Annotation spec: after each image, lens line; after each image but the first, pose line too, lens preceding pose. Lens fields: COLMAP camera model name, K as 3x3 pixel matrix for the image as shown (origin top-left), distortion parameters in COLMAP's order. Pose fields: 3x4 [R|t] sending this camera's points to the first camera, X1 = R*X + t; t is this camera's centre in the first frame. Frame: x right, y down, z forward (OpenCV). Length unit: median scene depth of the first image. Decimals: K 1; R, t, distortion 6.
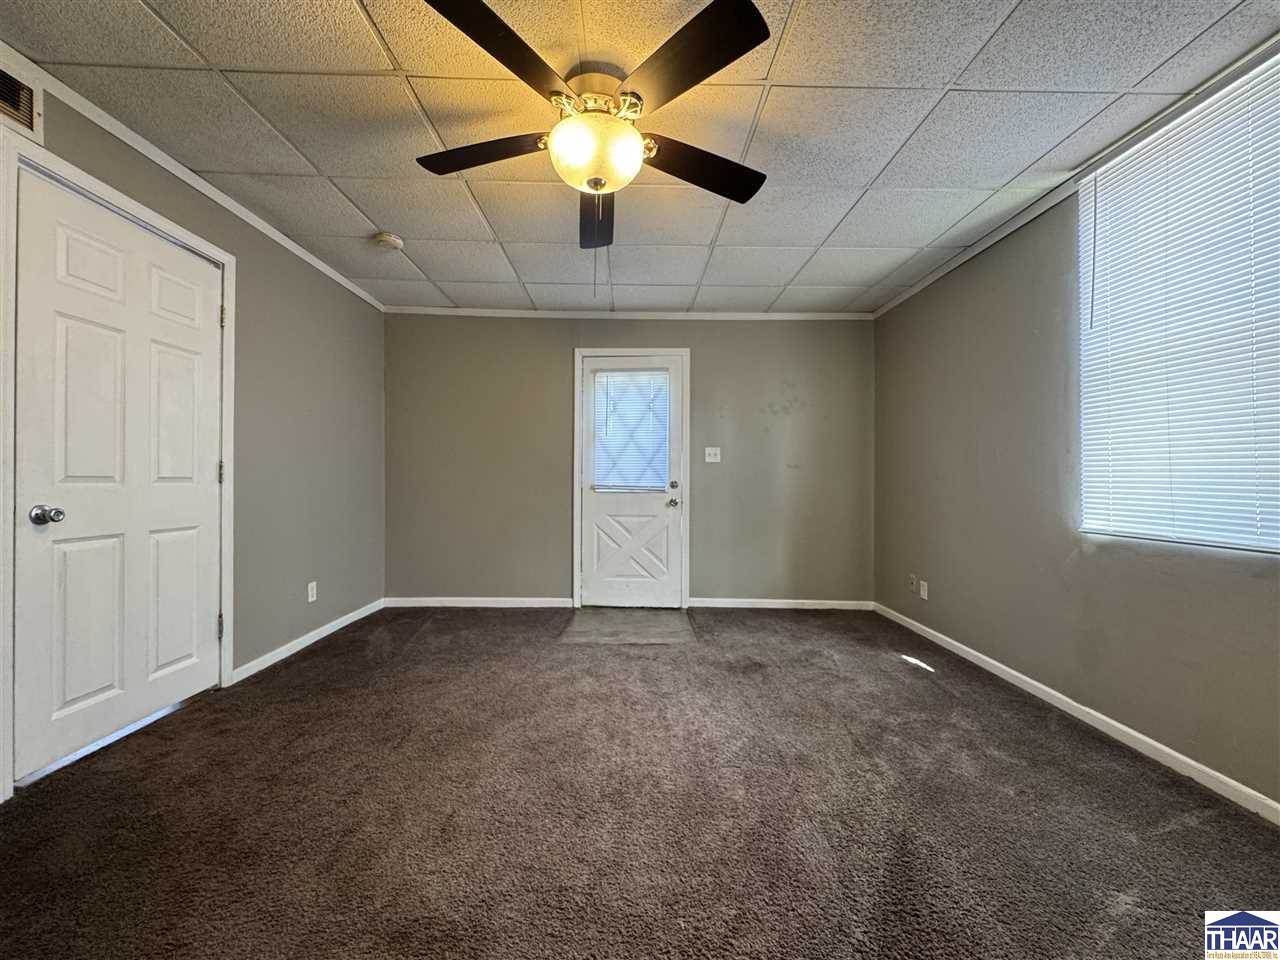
lens RADIAL K [[515.4, 0, 637.8], [0, 515.4, 479.4], [0, 0, 1]] dist [-0.005132, 0.000050]
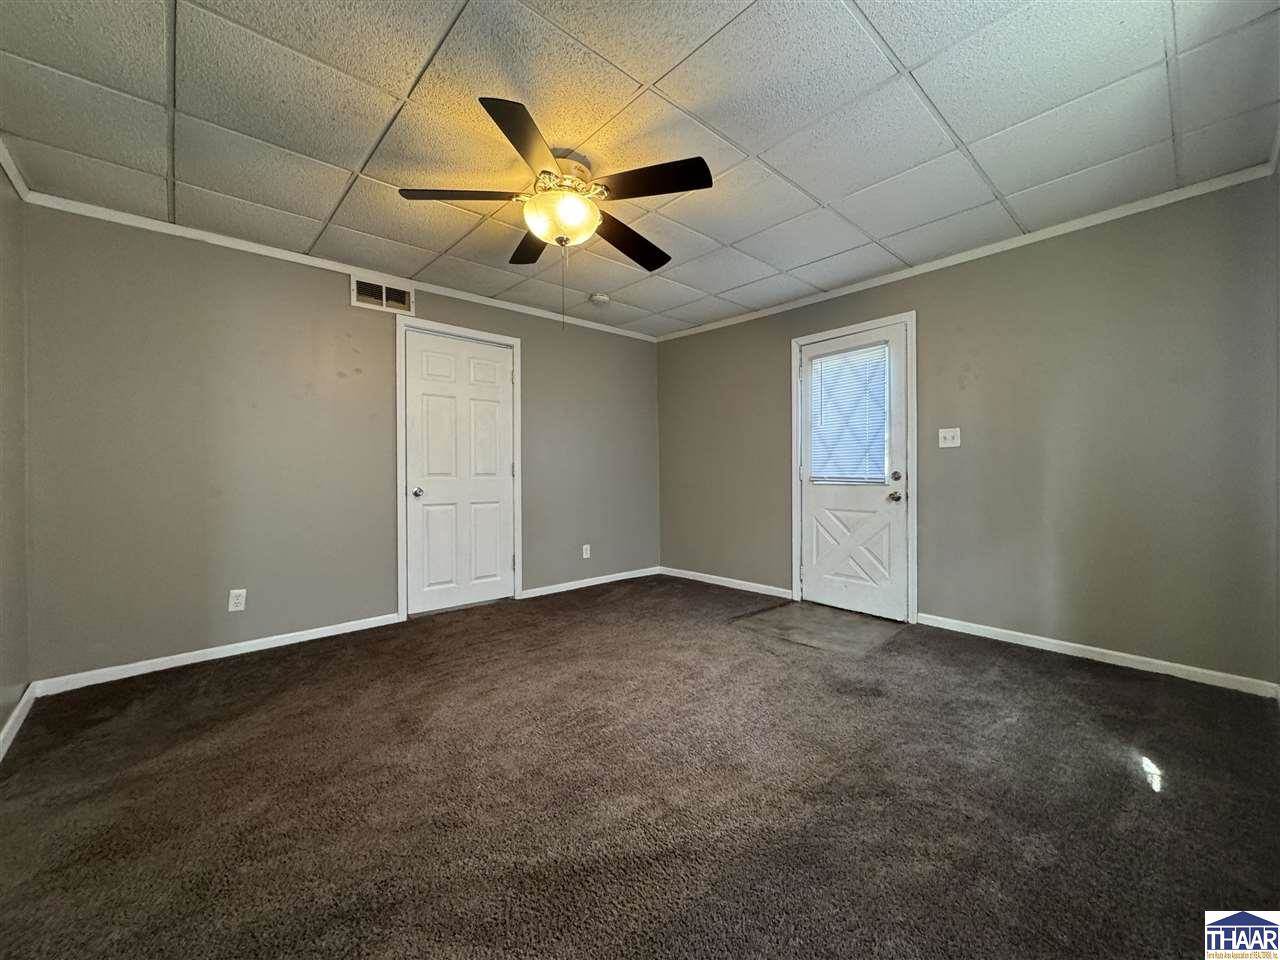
lens RADIAL K [[515.4, 0, 643.6], [0, 515.4, 477.2], [0, 0, 1]] dist [-0.005132, 0.000050]
pose [[0.657629, -0.007637, -0.753303, 0.570202], [0.010534, 0.999944, -0.000942, 0.011877], [0.753268, -0.007316, 0.657673, 0.168662]]
